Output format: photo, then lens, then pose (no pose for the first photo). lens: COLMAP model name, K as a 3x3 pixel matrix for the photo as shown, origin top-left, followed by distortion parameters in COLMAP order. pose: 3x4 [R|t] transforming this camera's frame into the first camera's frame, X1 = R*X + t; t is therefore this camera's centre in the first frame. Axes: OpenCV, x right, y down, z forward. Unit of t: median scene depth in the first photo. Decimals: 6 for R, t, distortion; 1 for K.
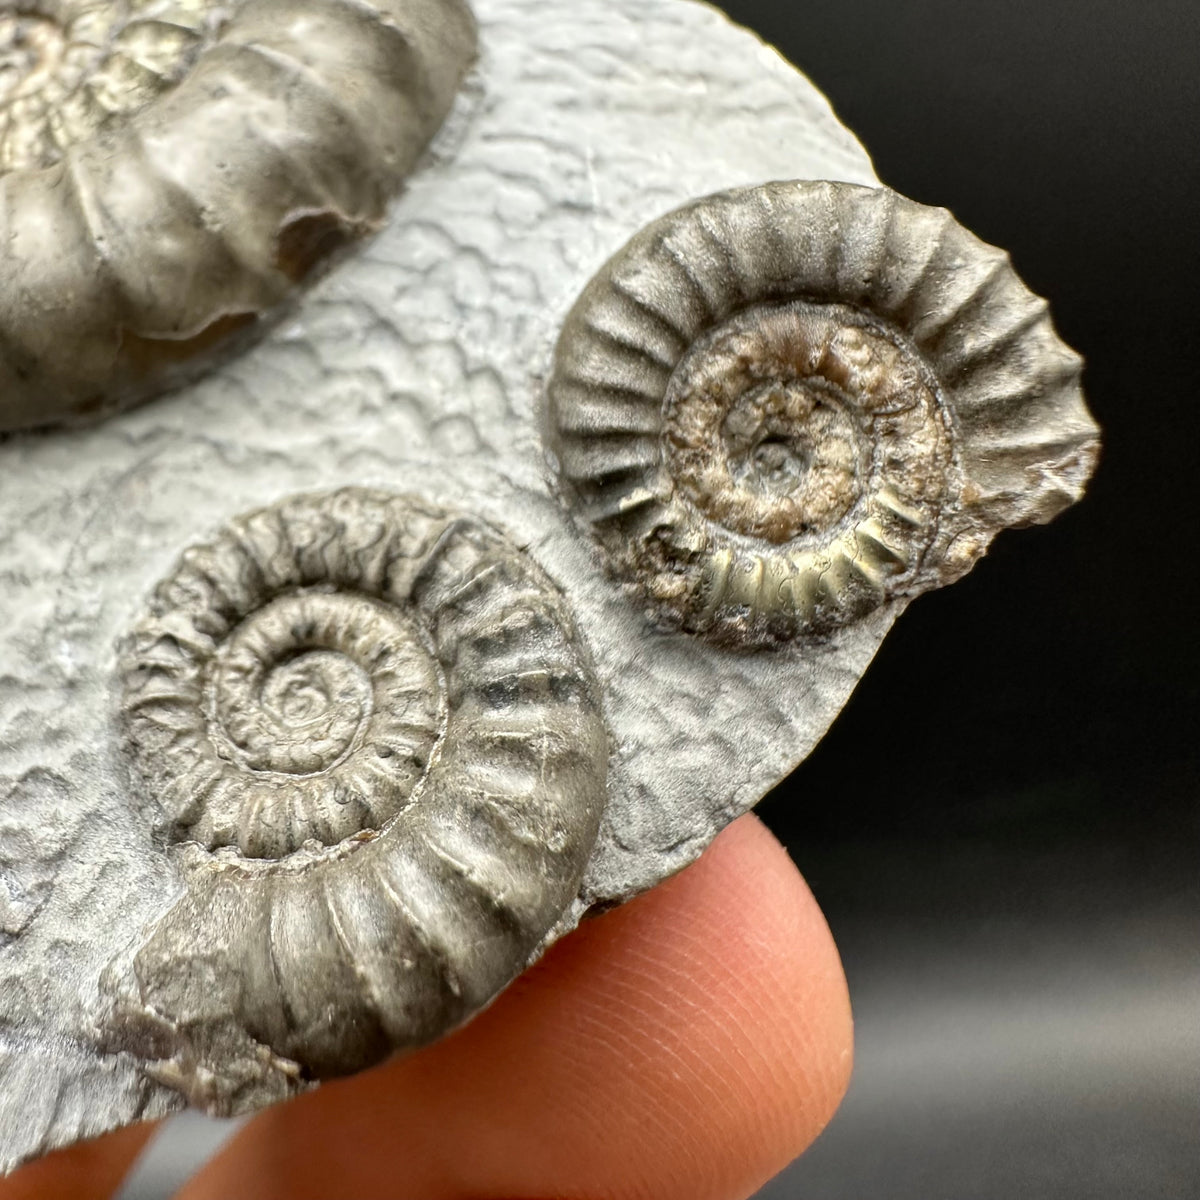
lens RADIAL K [[1183.6, 0, 317.3], [0, 1183.6, 444.1], [0, 0, 1]] dist [-0.032042, 0.000116]
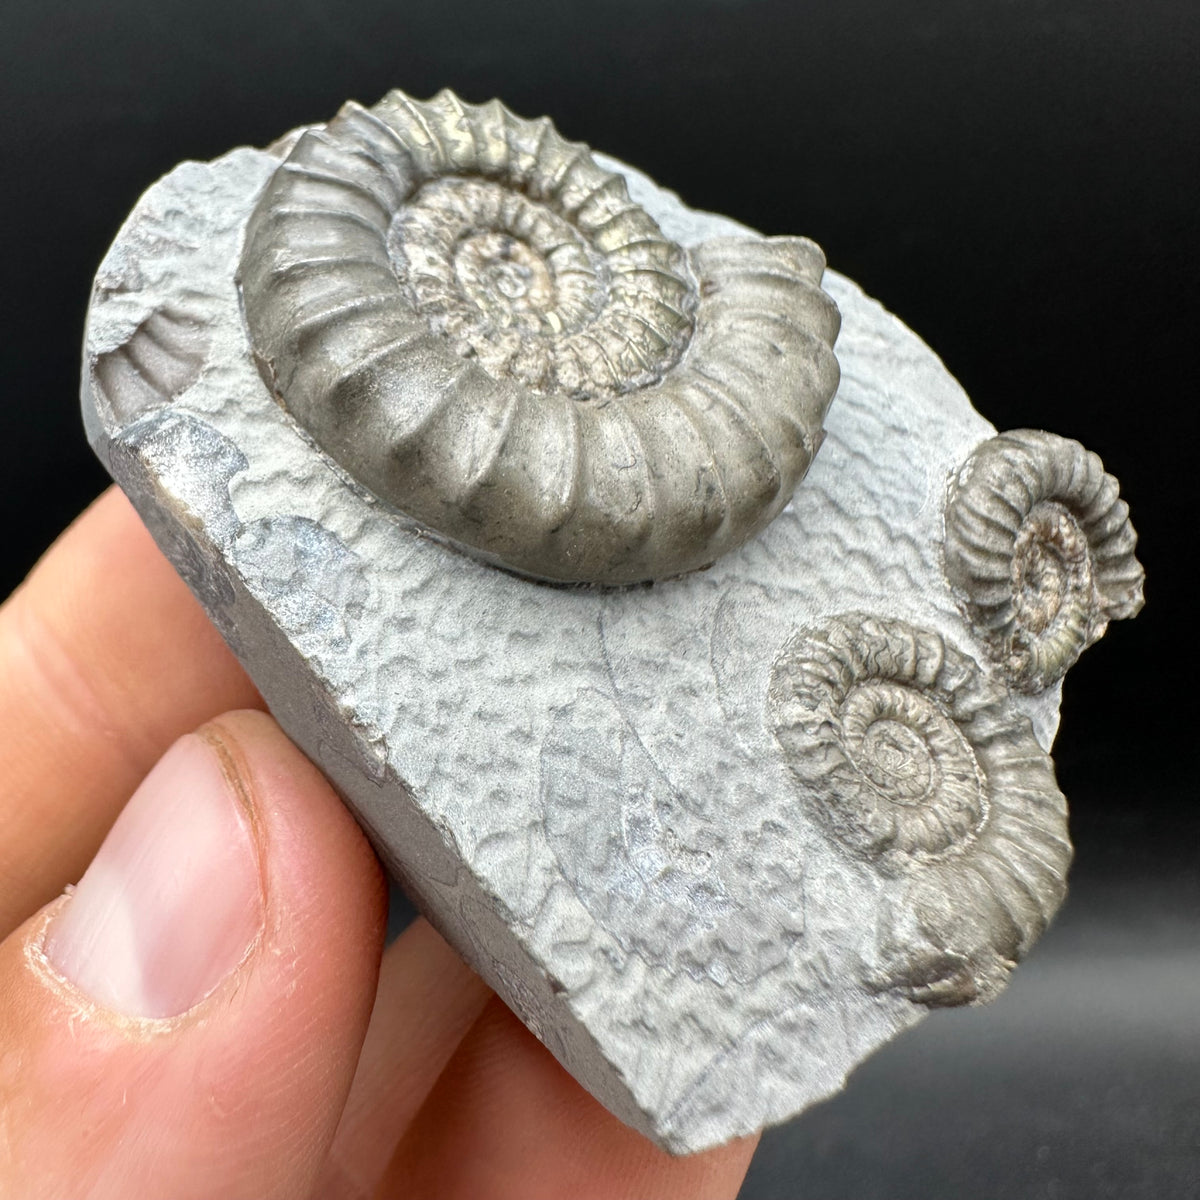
lens RADIAL K [[1158.8, 0, 319.4], [0, 1158.8, 445.8], [0, 0, 1]] dist [-0.008615, -0.016339]
pose [[0.851852, 0.017637, 0.523485, -1.499908], [-0.016291, 0.999842, -0.007176, -0.177308], [-0.523529, -0.002415, 0.852004, 0.067617]]
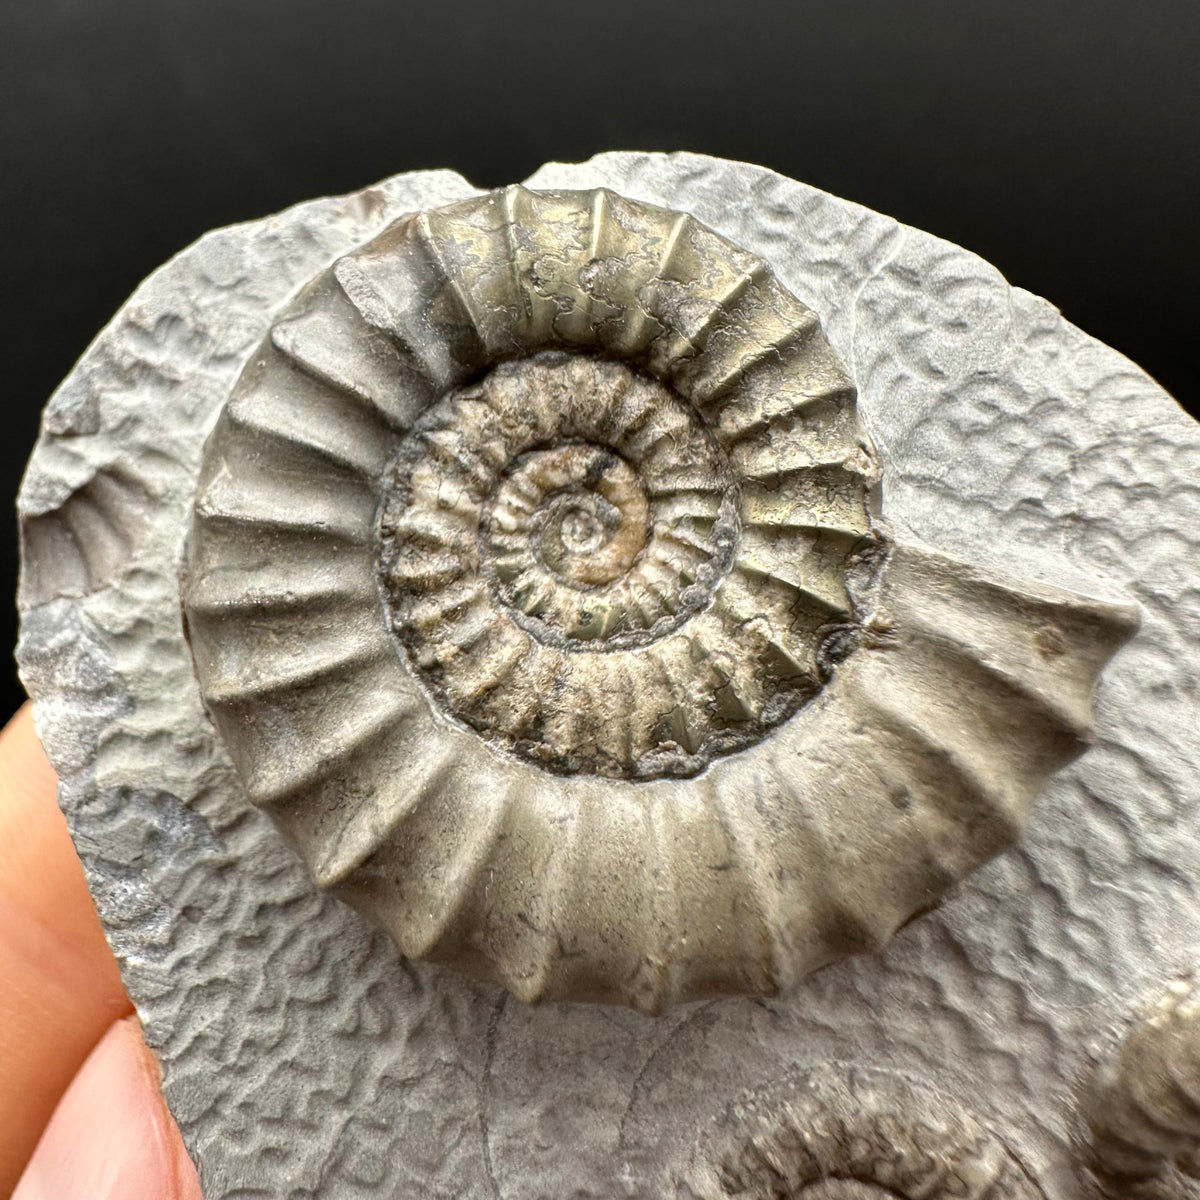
lens RADIAL K [[1172.0, 0, 320.1], [0, 1172.0, 446.2], [0, 0, 1]] dist [-0.030189, 0.009410]
pose [[0.989166, 0.089166, 0.116620, -0.779290], [-0.135269, 0.862250, 0.488086, -1.068427], [-0.057035, -0.498573, 0.864969, 0.390289]]
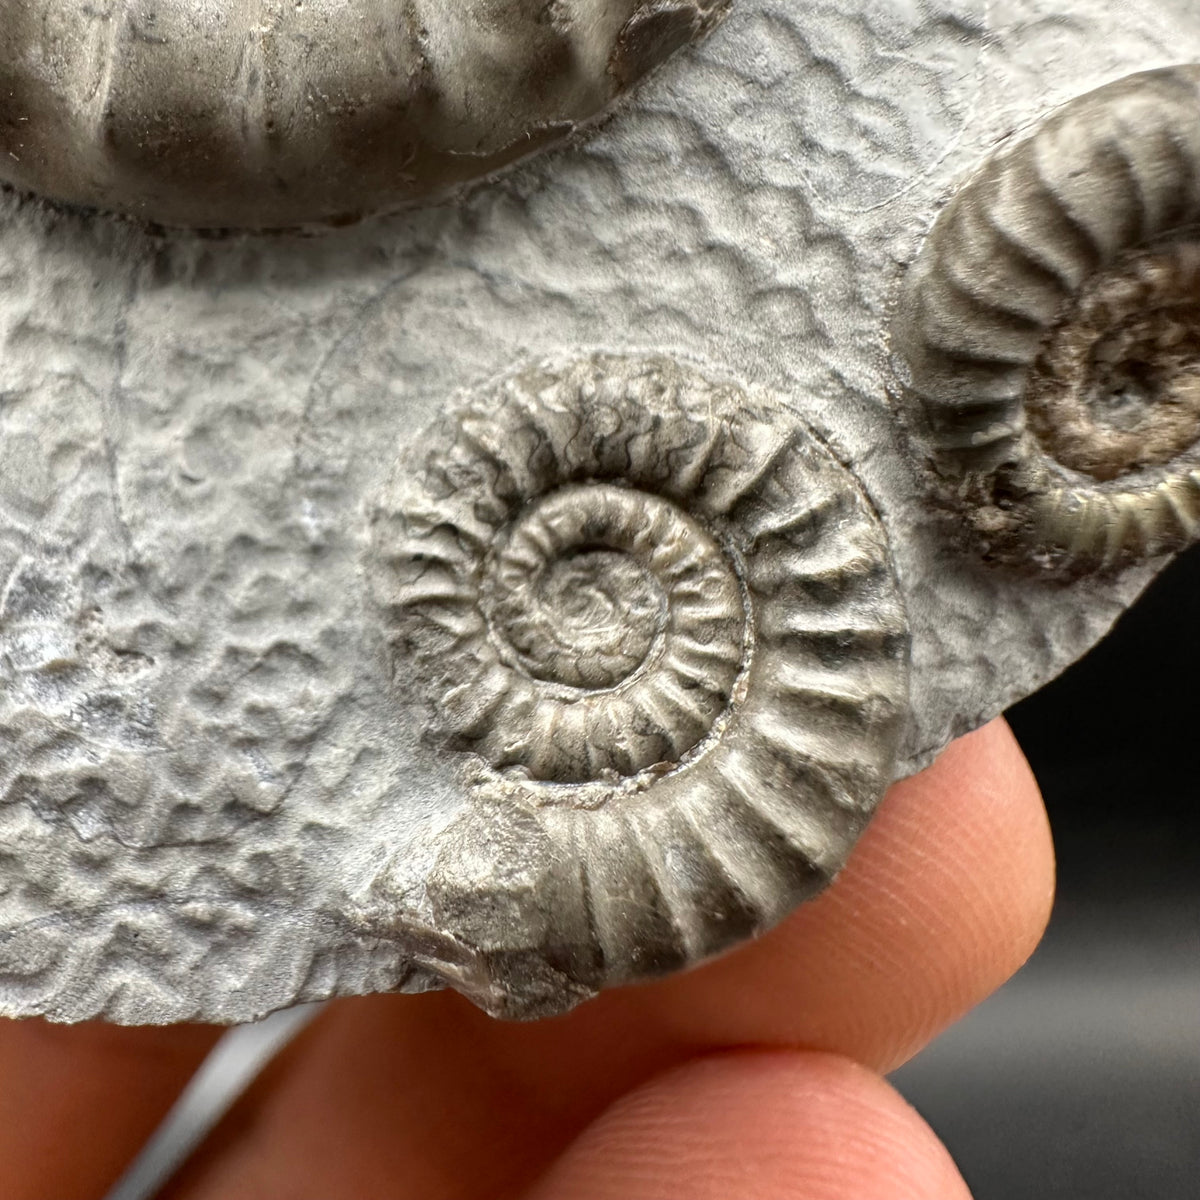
lens RADIAL K [[1183.6, 0, 317.3], [0, 1183.6, 444.1], [0, 0, 1]] dist [-0.032042, 0.000116]
pose [[0.989211, 0.070567, 0.128385, -0.346357], [-0.115352, 0.915410, 0.385640, -0.227333], [-0.090311, -0.396289, 0.913673, 0.225170]]
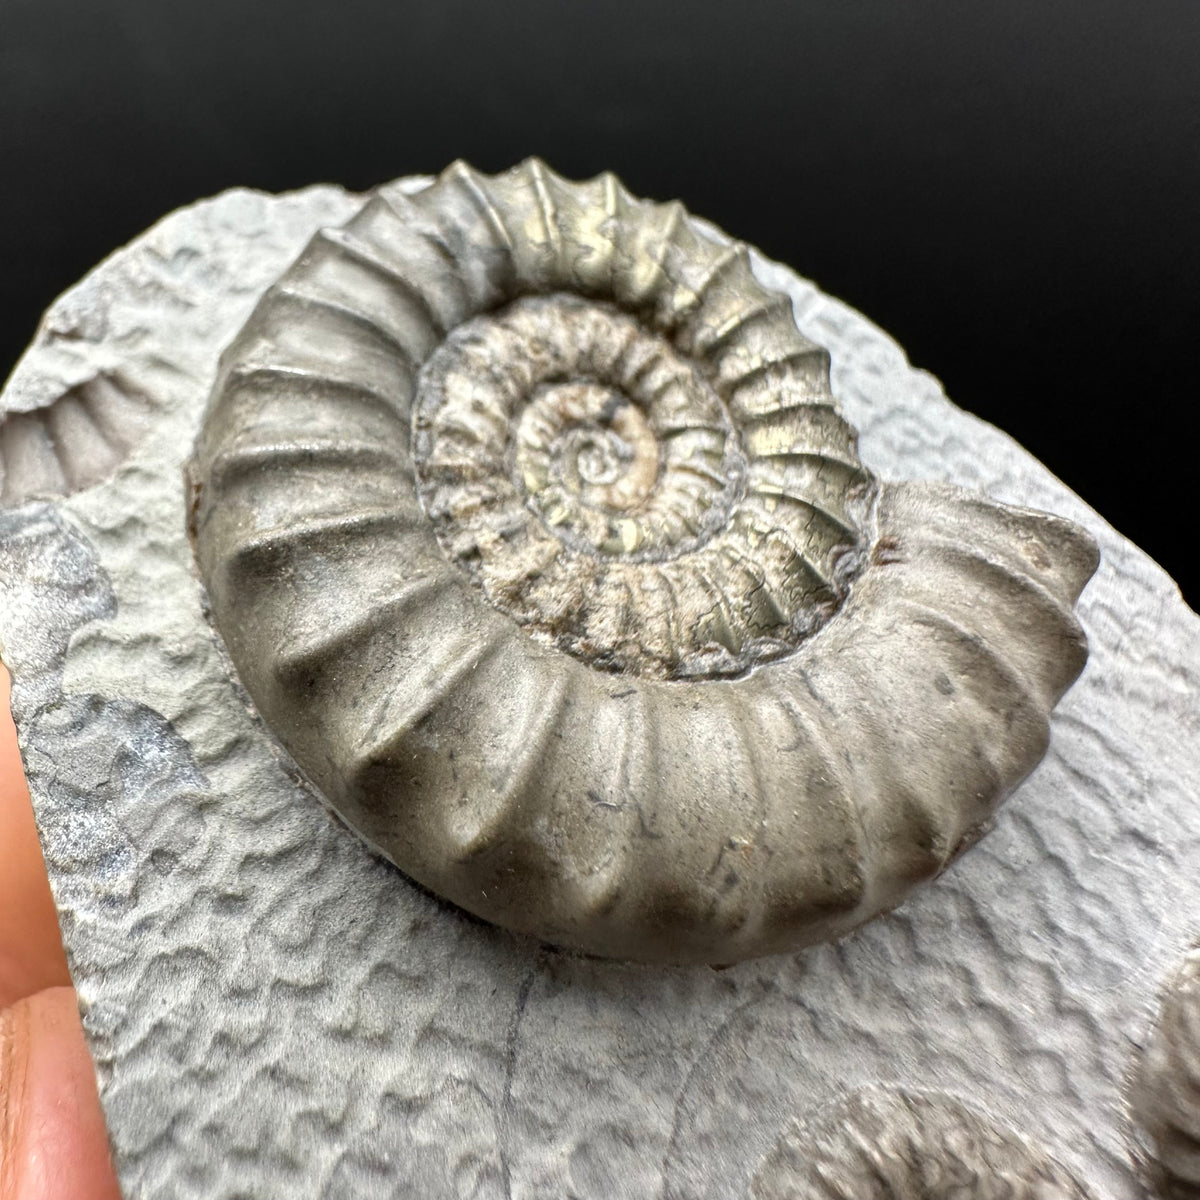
lens RADIAL K [[1172.0, 0, 320.1], [0, 1172.0, 446.2], [0, 0, 1]] dist [-0.030189, 0.009410]
pose [[0.919921, 0.270658, 0.283708, -0.985164], [-0.298000, 0.952848, 0.057244, -0.434967], [-0.254837, -0.137205, 0.957201, 0.279196]]
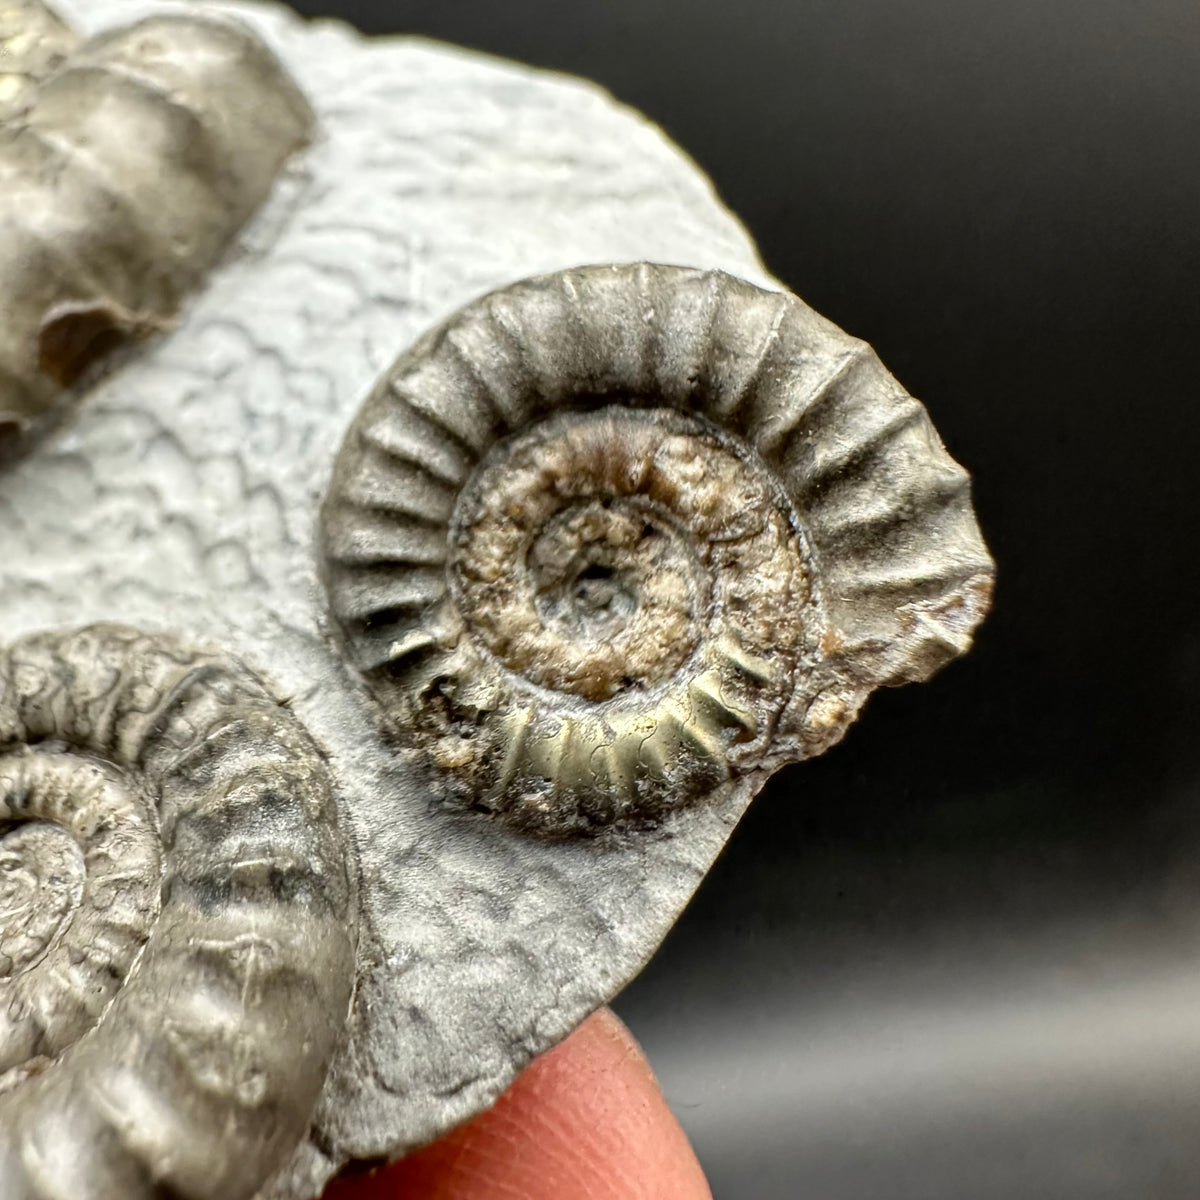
lens RADIAL K [[1183.6, 0, 317.3], [0, 1183.6, 444.1], [0, 0, 1]] dist [-0.032042, 0.000116]
pose [[0.998041, 0.001356, -0.062550, 0.252448], [-0.008094, 0.994162, -0.107595, -0.002462], [0.062039, 0.107891, 0.992225, 0.164580]]
